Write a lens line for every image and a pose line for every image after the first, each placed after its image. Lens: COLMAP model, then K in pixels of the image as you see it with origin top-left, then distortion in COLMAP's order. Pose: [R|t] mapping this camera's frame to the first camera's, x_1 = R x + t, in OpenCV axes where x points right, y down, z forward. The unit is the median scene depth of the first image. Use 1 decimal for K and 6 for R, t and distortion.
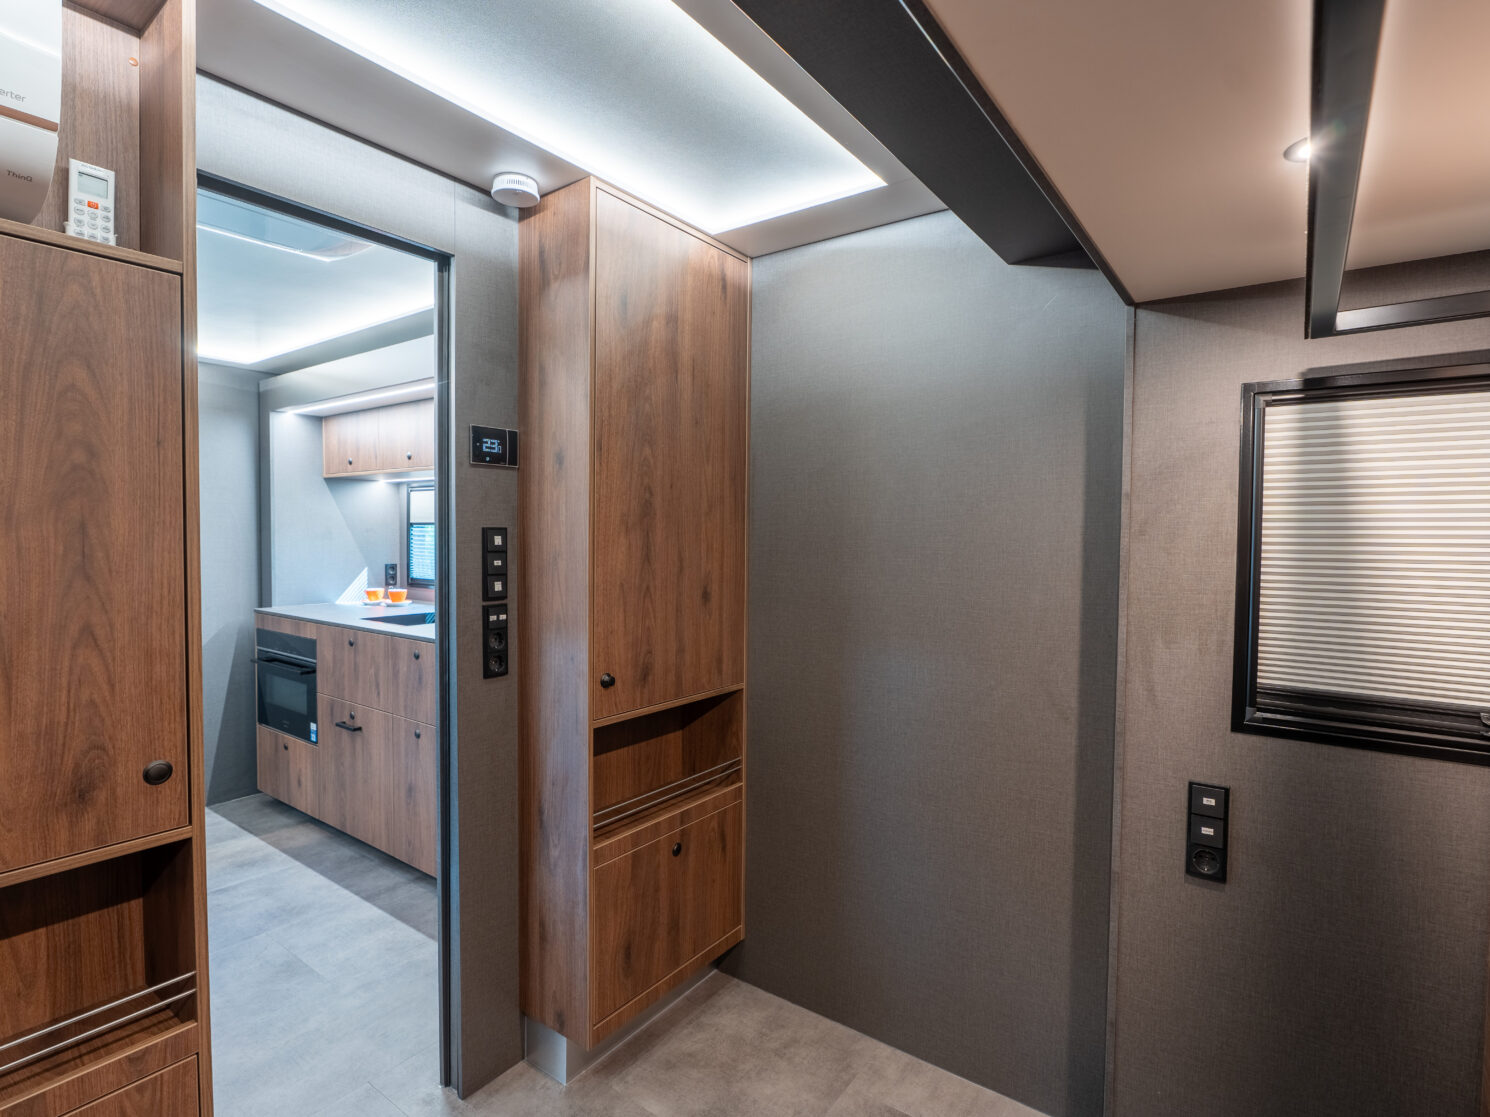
lens RADIAL K [[761.5, 0, 745.0], [0, 761.5, 558.5], [0, 0, 1]] dist [-0.003835, -0.000607]
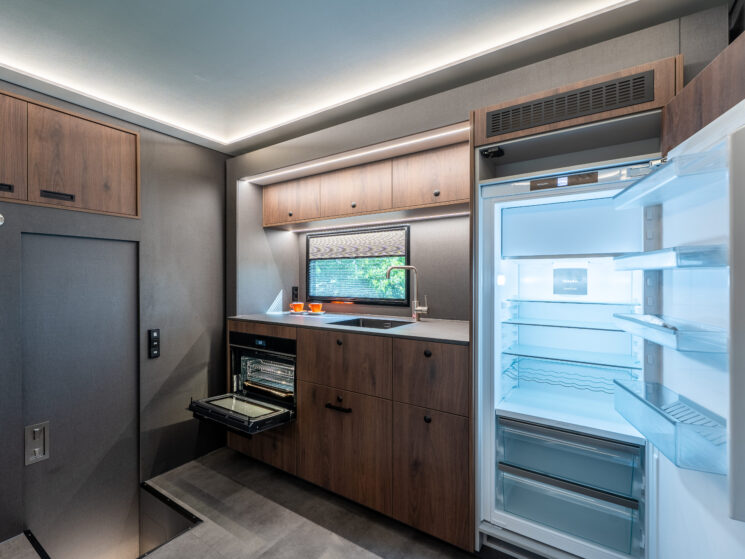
lens RADIAL K [[372.4, 0, 328.7], [0, 372.4, 279.3], [0, 0, 1]] dist [0.000241, 0.000298]
pose [[0.999913, -0.006452, -0.011479, -0.442396], [0.006041, 0.999350, -0.035549, 0.021905], [0.011701, 0.035477, 0.999302, 0.304394]]
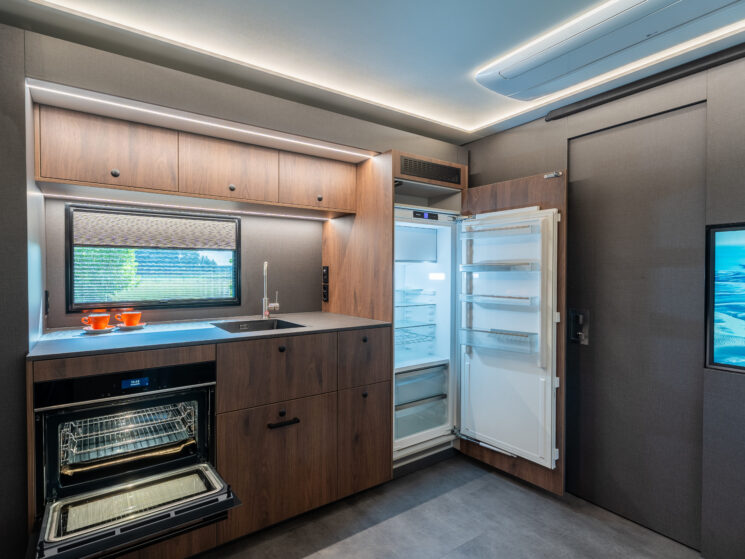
lens RADIAL K [[372.4, 0, 328.7], [0, 372.4, 279.3], [0, 0, 1]] dist [0.000241, 0.000298]
pose [[0.368405, -0.022368, 0.929396, -0.842644], [0.036717, 0.999281, 0.009496, 0.003802], [-0.928940, 0.030626, 0.368961, 0.609239]]
